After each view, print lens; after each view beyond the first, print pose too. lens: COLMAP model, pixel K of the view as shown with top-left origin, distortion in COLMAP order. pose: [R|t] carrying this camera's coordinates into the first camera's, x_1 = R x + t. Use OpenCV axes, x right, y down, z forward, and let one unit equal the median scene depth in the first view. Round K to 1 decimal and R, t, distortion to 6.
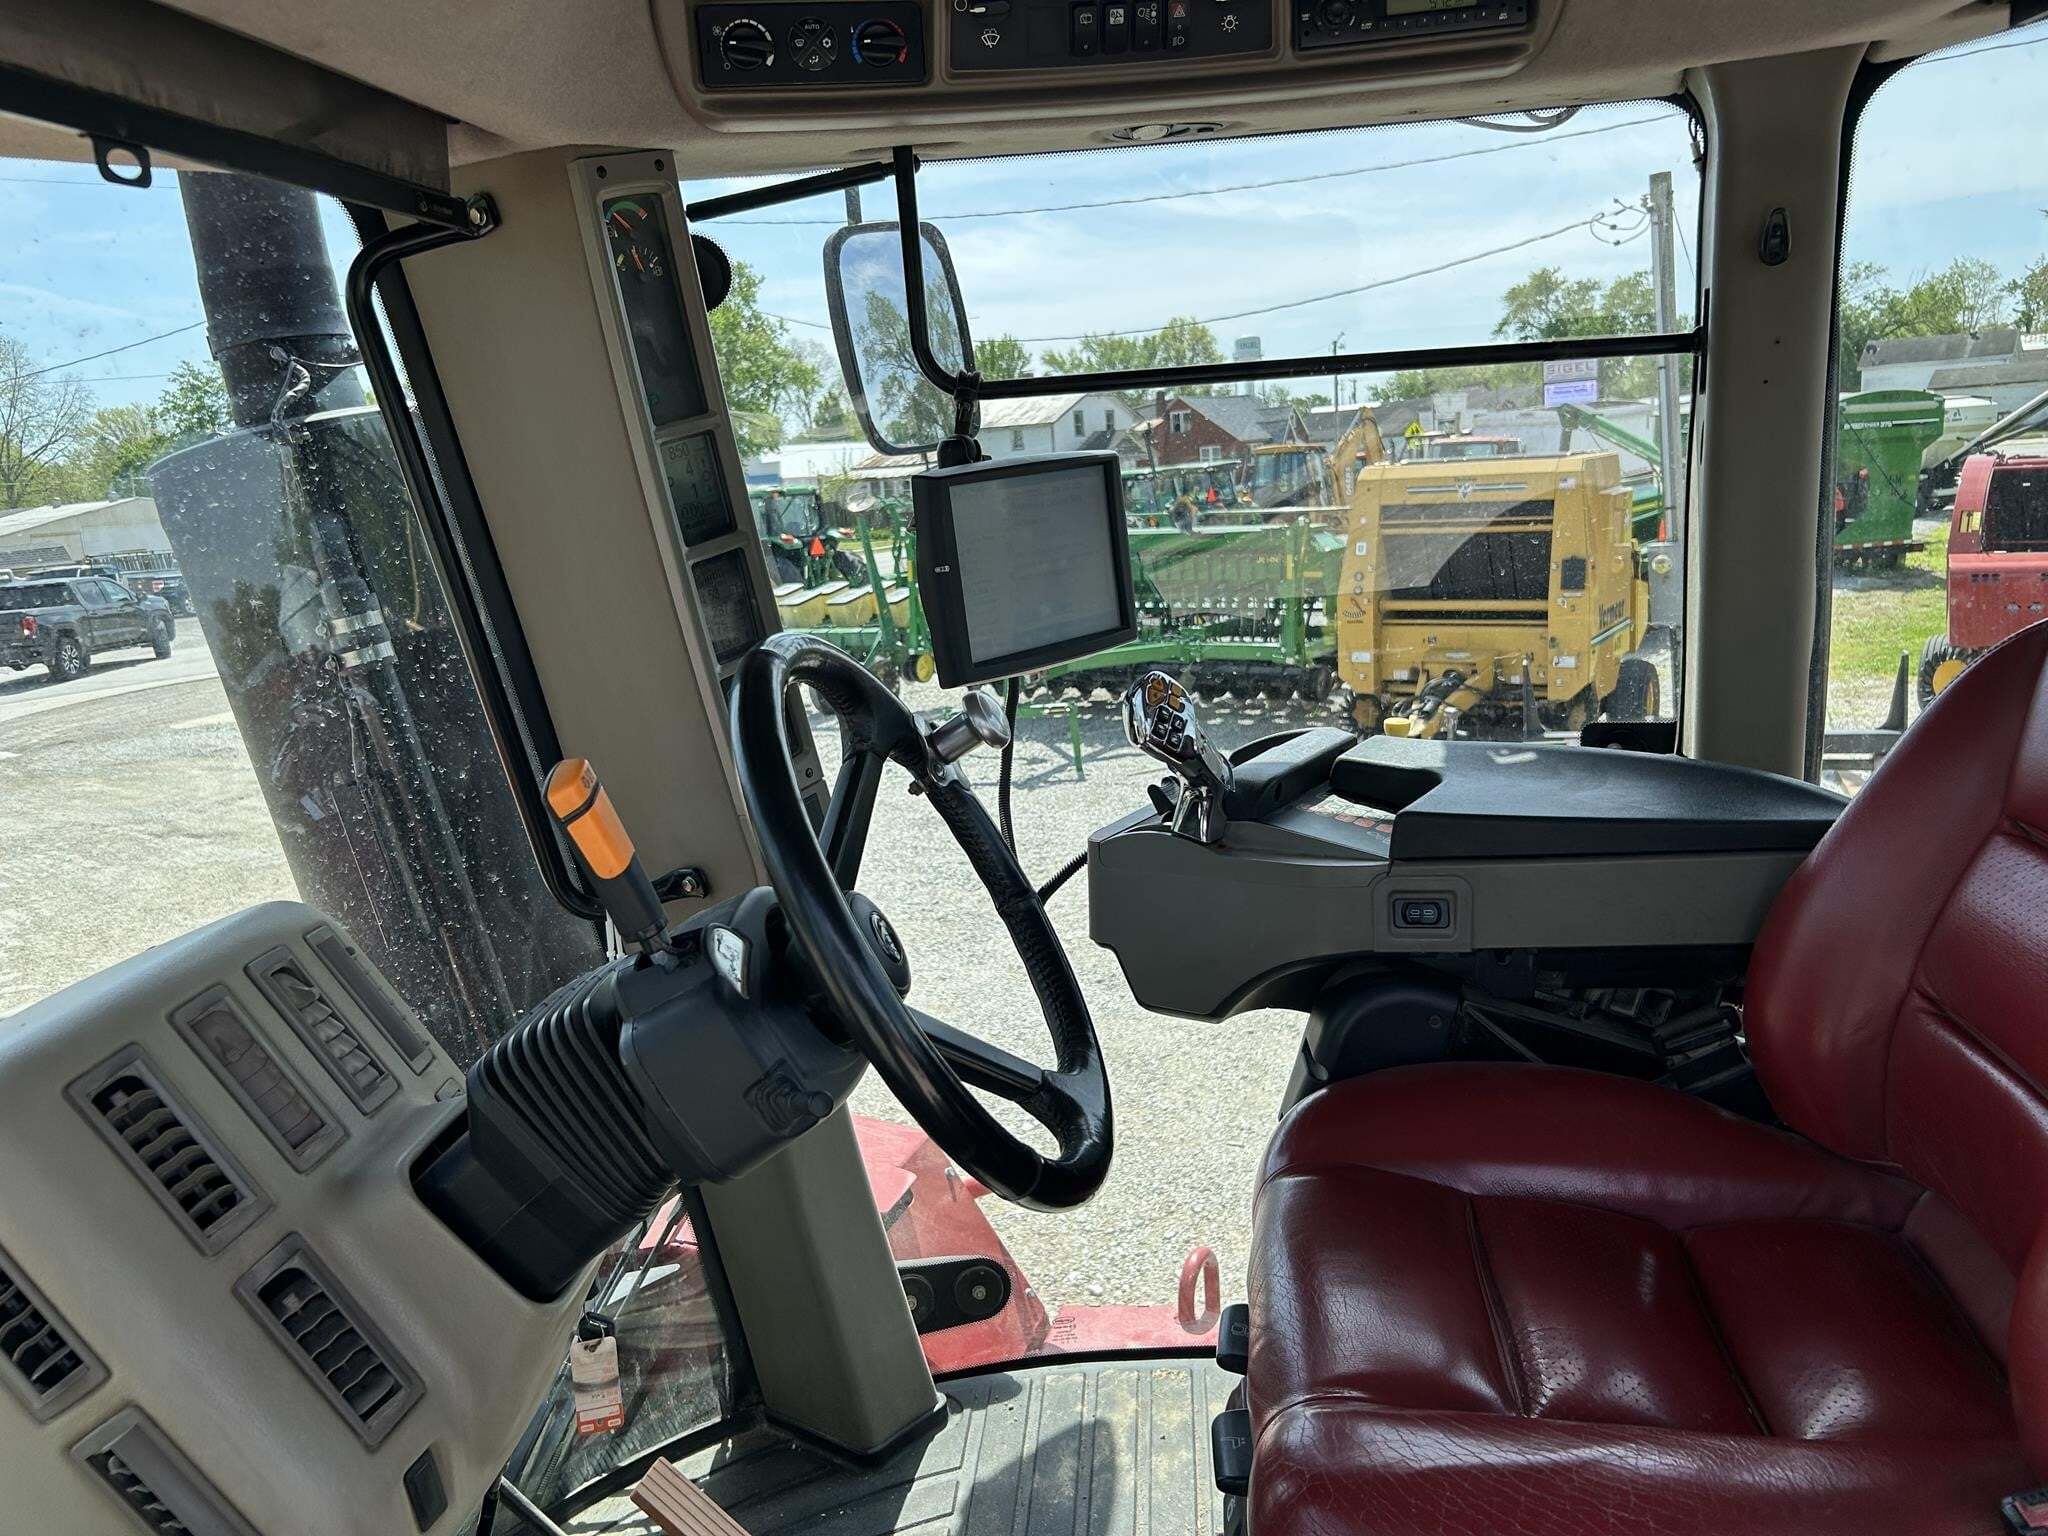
lens RADIAL K [[1550.4, 0, 1014.4], [0, 1550.4, 755.7], [0, 0, 1]] dist [0.039608, -0.044439]
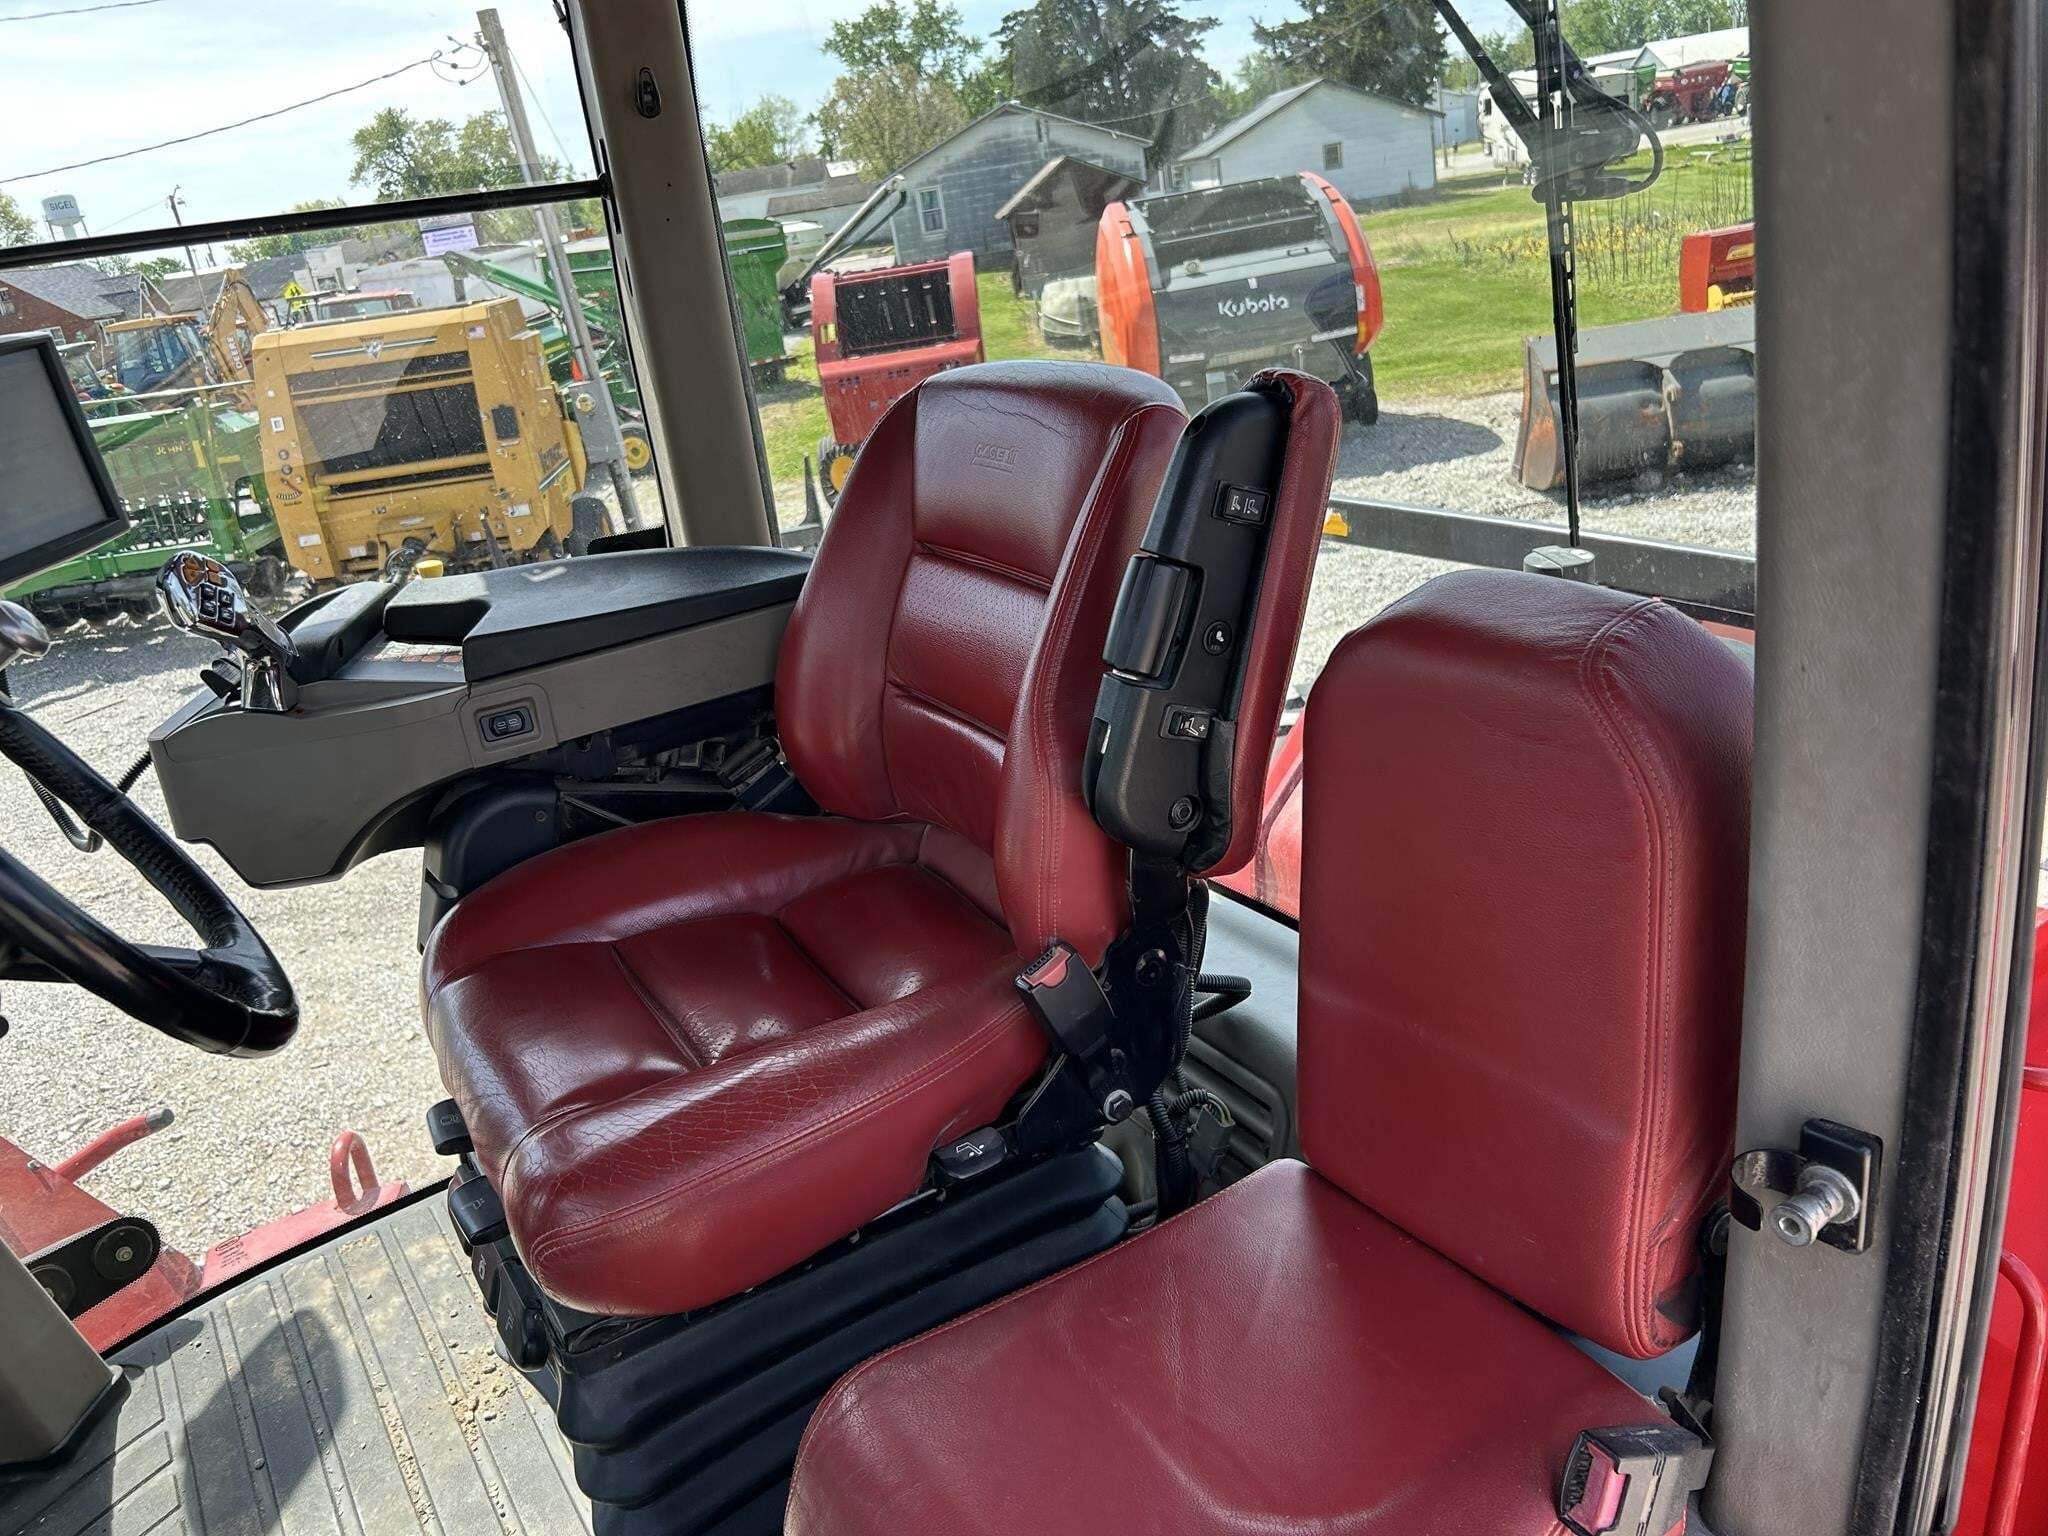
lens RADIAL K [[1550.4, 0, 1011.0], [0, 1550.4, 752.2], [0, 0, 1]] dist [0.039608, -0.044439]
pose [[0.785329, -0.252002, 0.565467, -0.062101], [0.200995, 0.967709, 0.152117, 0.016391], [-0.585542, -0.005806, 0.810622, -0.078891]]
